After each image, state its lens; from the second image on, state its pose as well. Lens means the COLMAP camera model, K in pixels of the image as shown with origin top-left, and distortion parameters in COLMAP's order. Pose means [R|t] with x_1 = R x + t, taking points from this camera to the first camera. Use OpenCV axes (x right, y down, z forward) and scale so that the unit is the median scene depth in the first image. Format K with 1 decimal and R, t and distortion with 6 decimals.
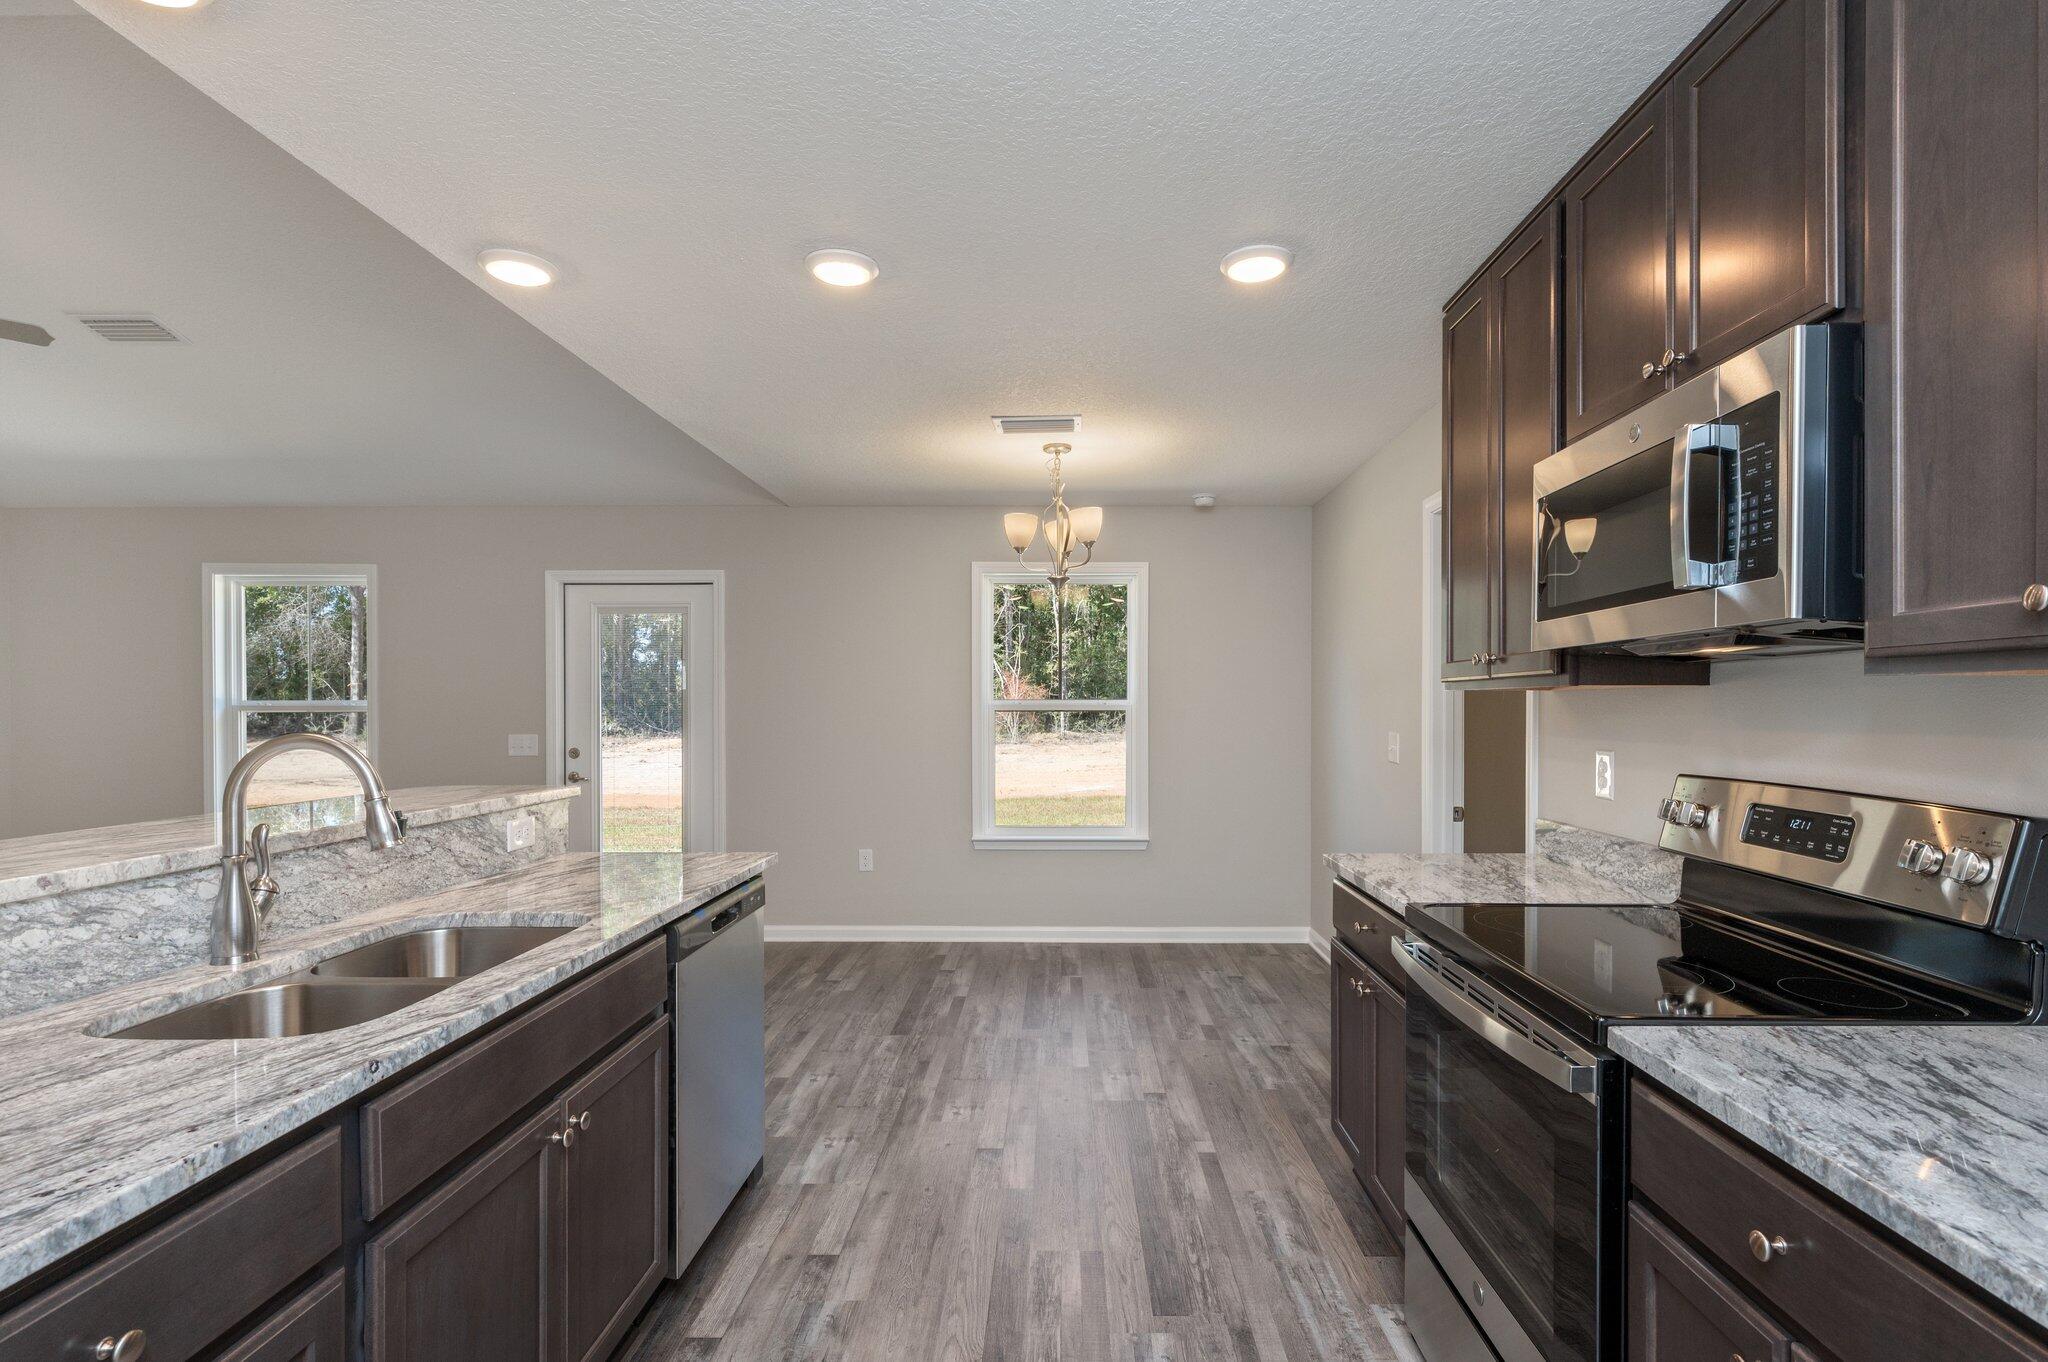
lens RADIAL K [[972.3, 0, 1019.6], [0, 972.3, 705.9], [0, 0, 1]] dist [0.032917, 0.000056]
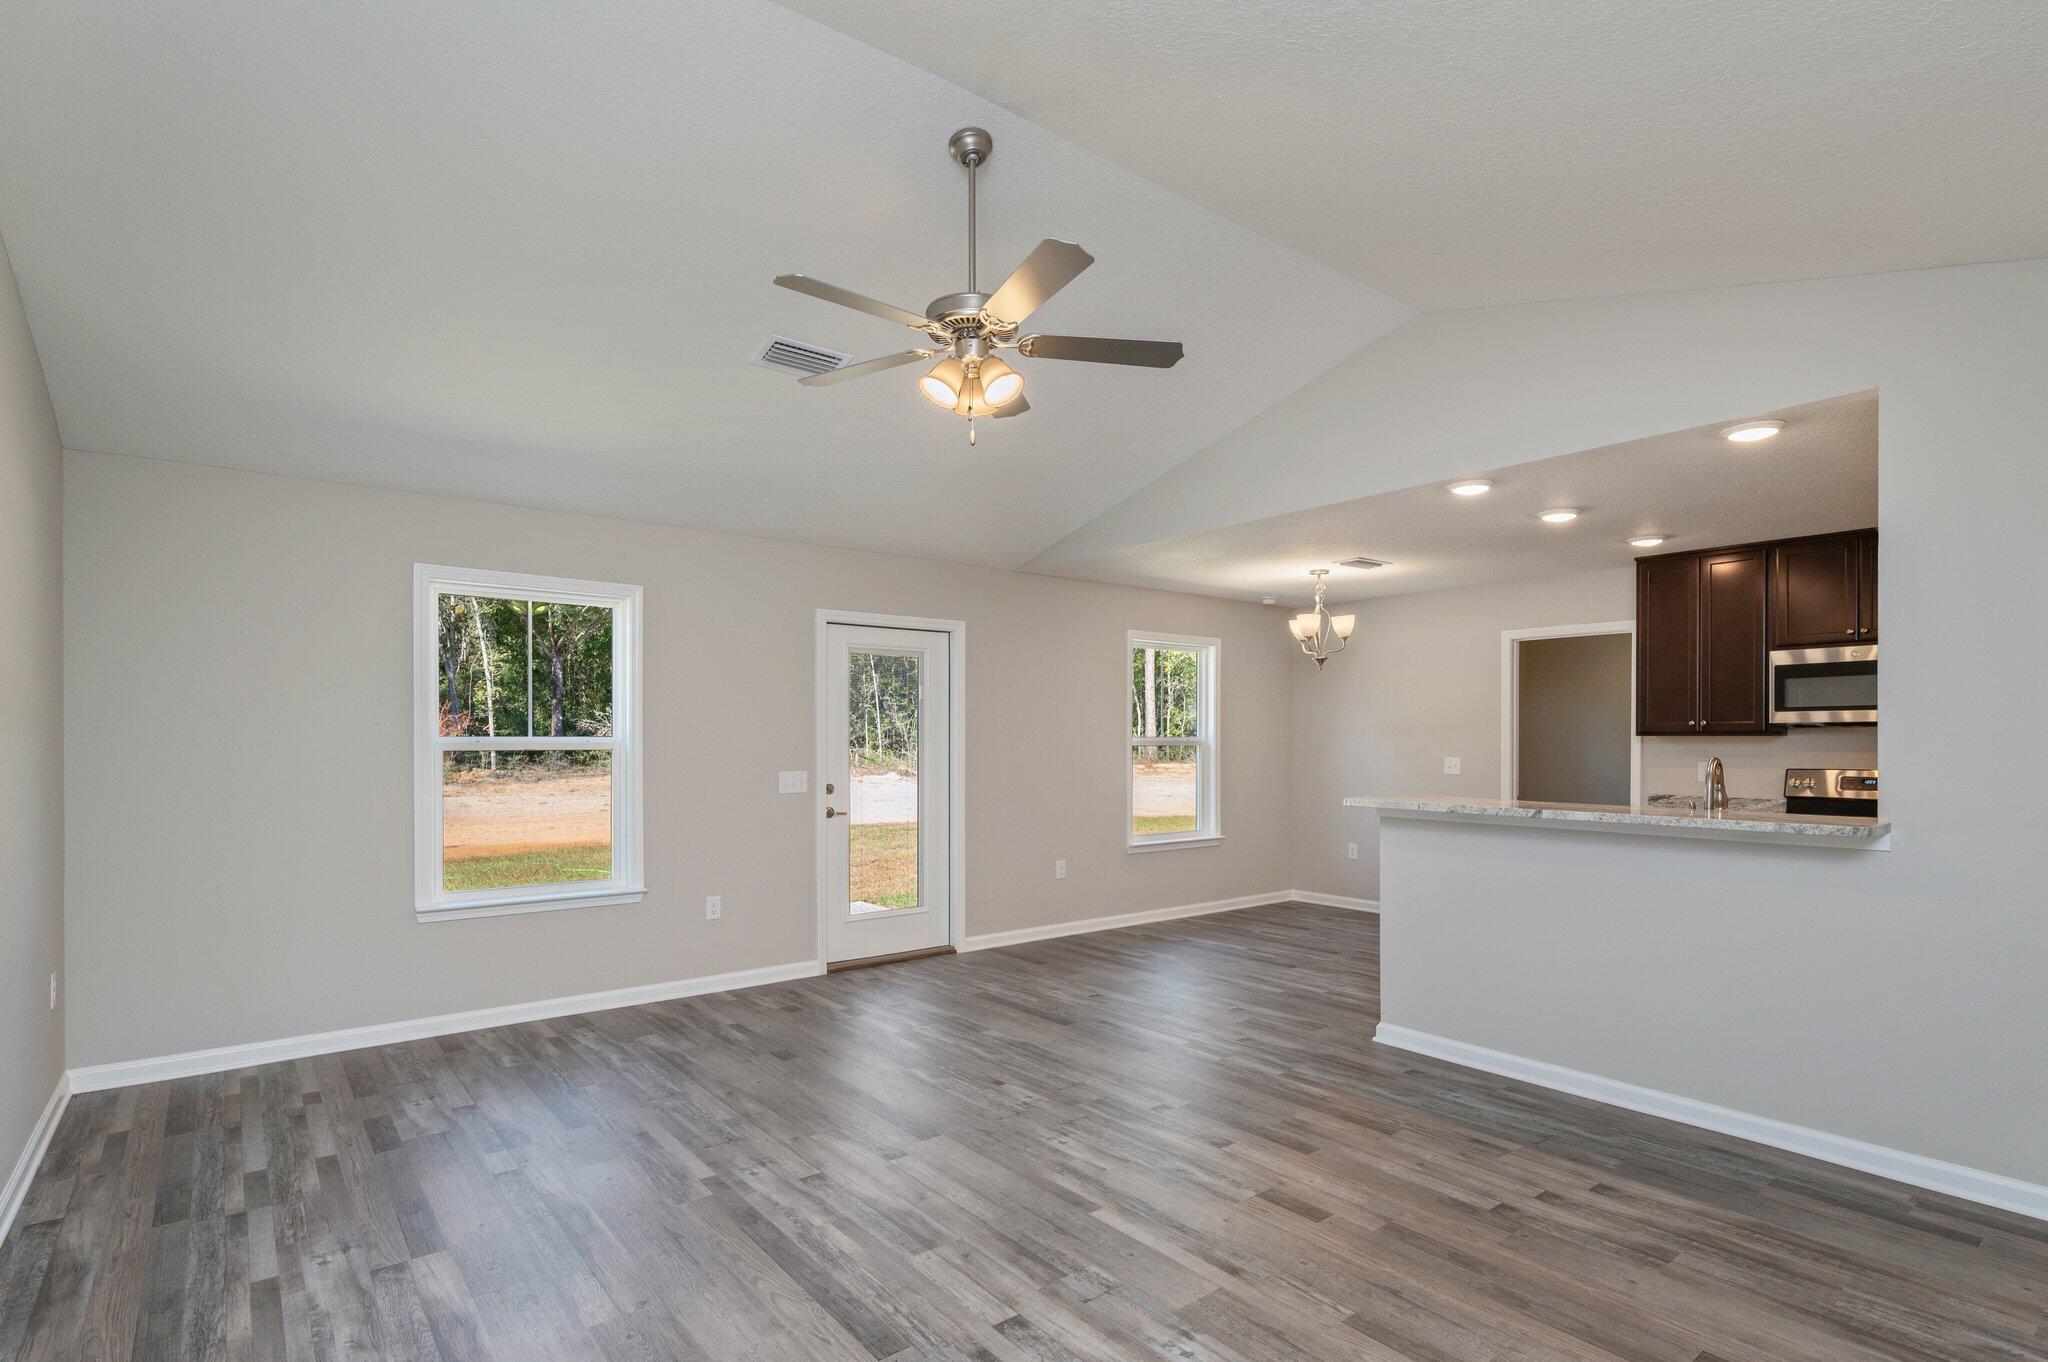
lens RADIAL K [[1038.9, 0, 1025.1], [0, 1038.9, 729.8], [0, 0, 1]] dist [0.055348, -0.000138]
pose [[0.743679, 0.006455, 0.668506, -2.447494], [0.000020, 0.999953, -0.009678, -0.008102], [-0.668537, 0.007211, 0.743644, 0.187928]]
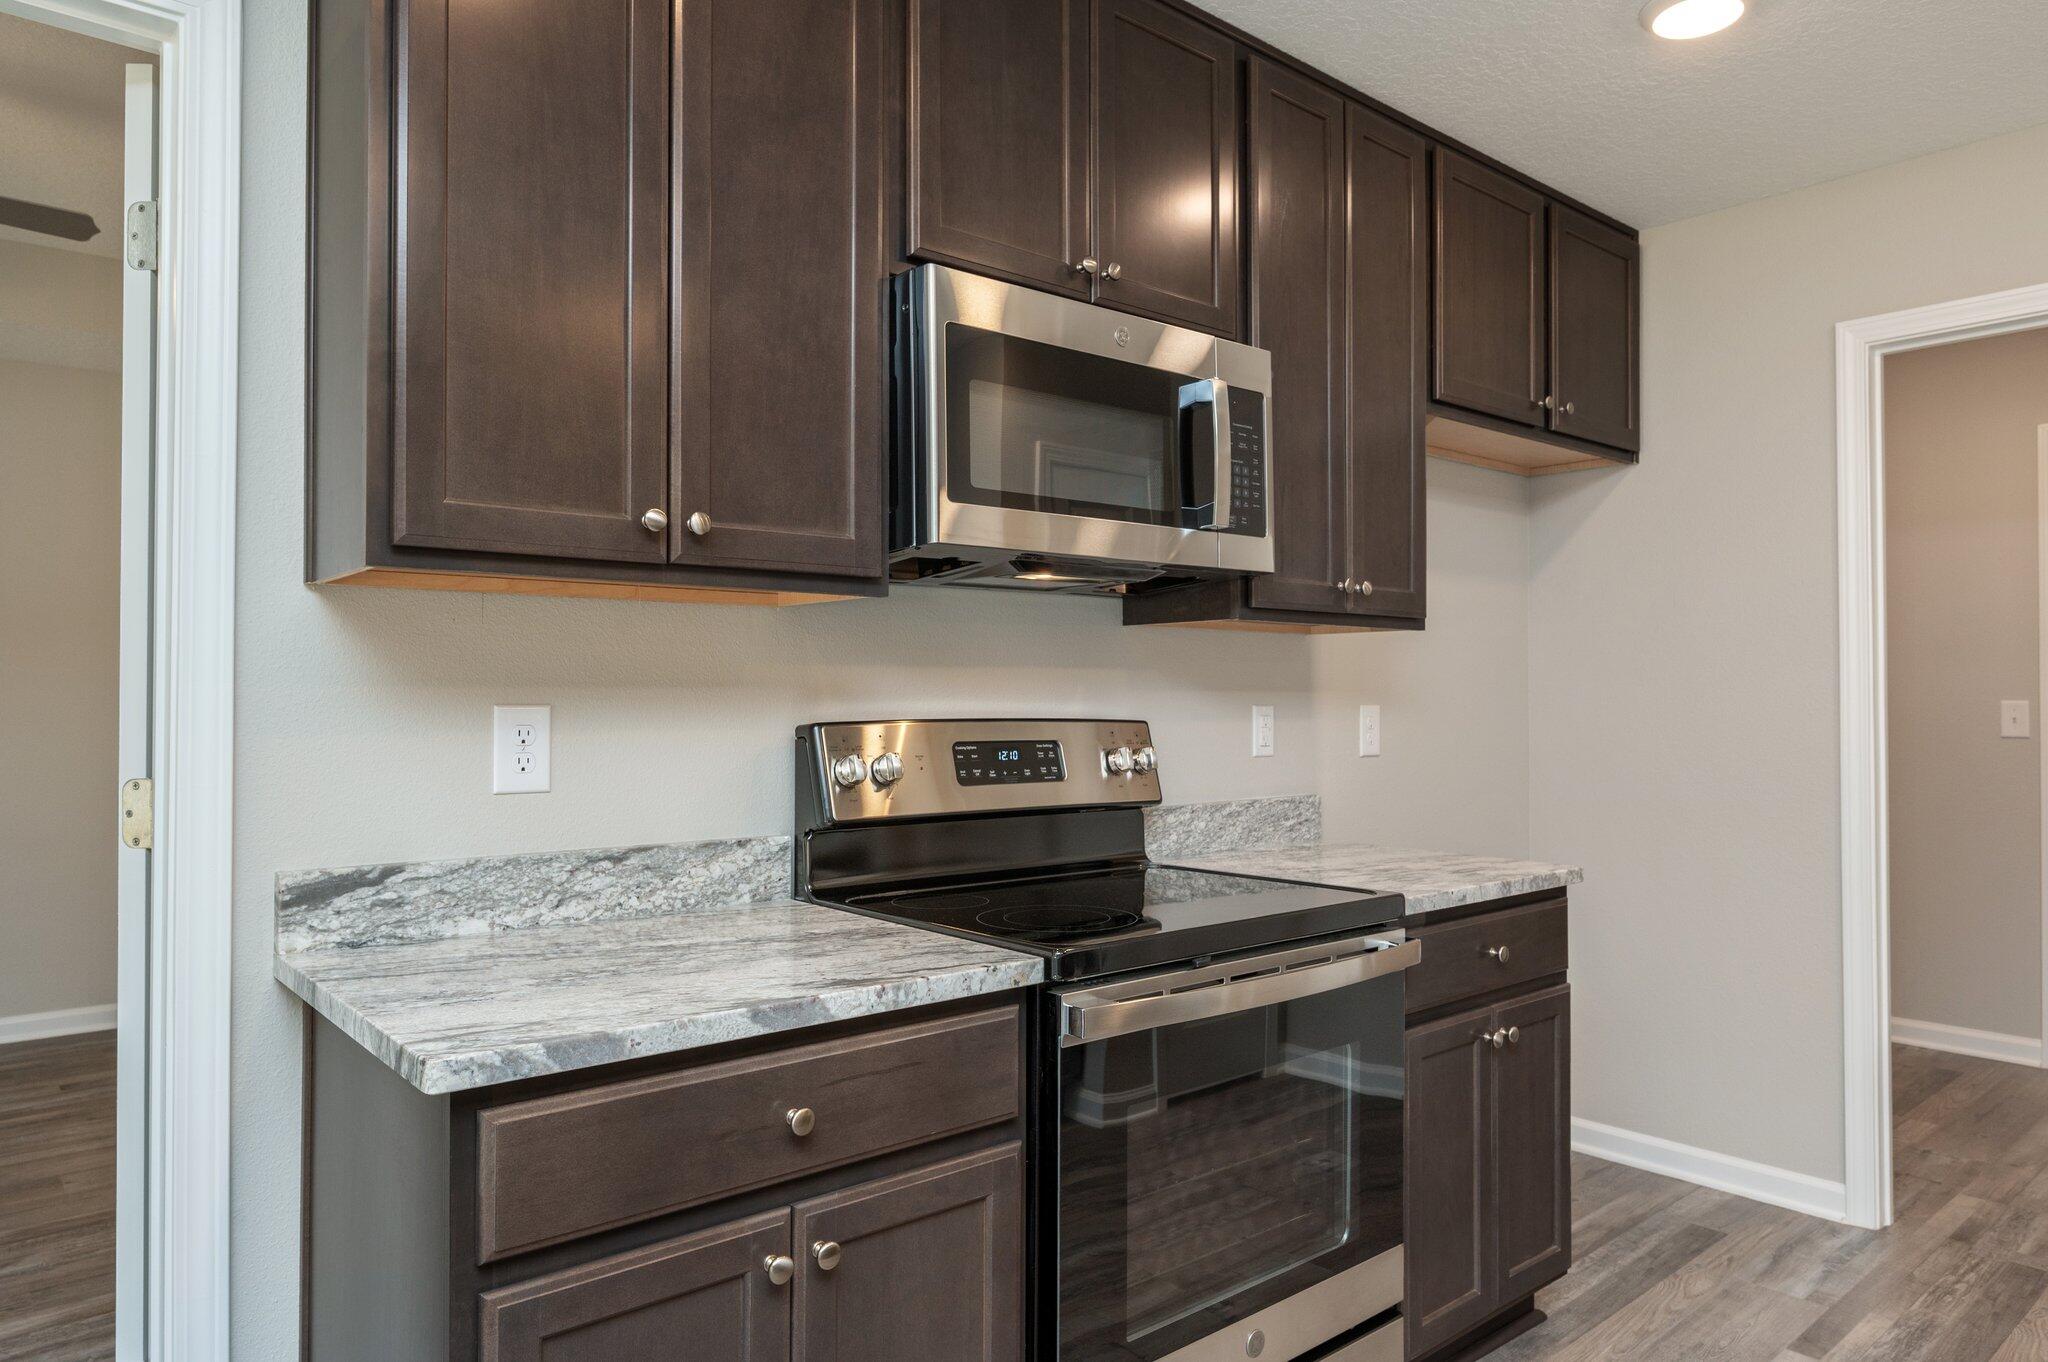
lens RADIAL K [[1293.0, 0, 1050.4], [0, 1293.0, 678.0], [0, 0, 1]] dist [-0.000884, -0.001393]
pose [[-0.693382, 0.012718, 0.720458, -0.139137], [0.001407, 0.999866, -0.016296, 0.043789], [-0.720568, -0.010286, -0.693308, 1.335867]]
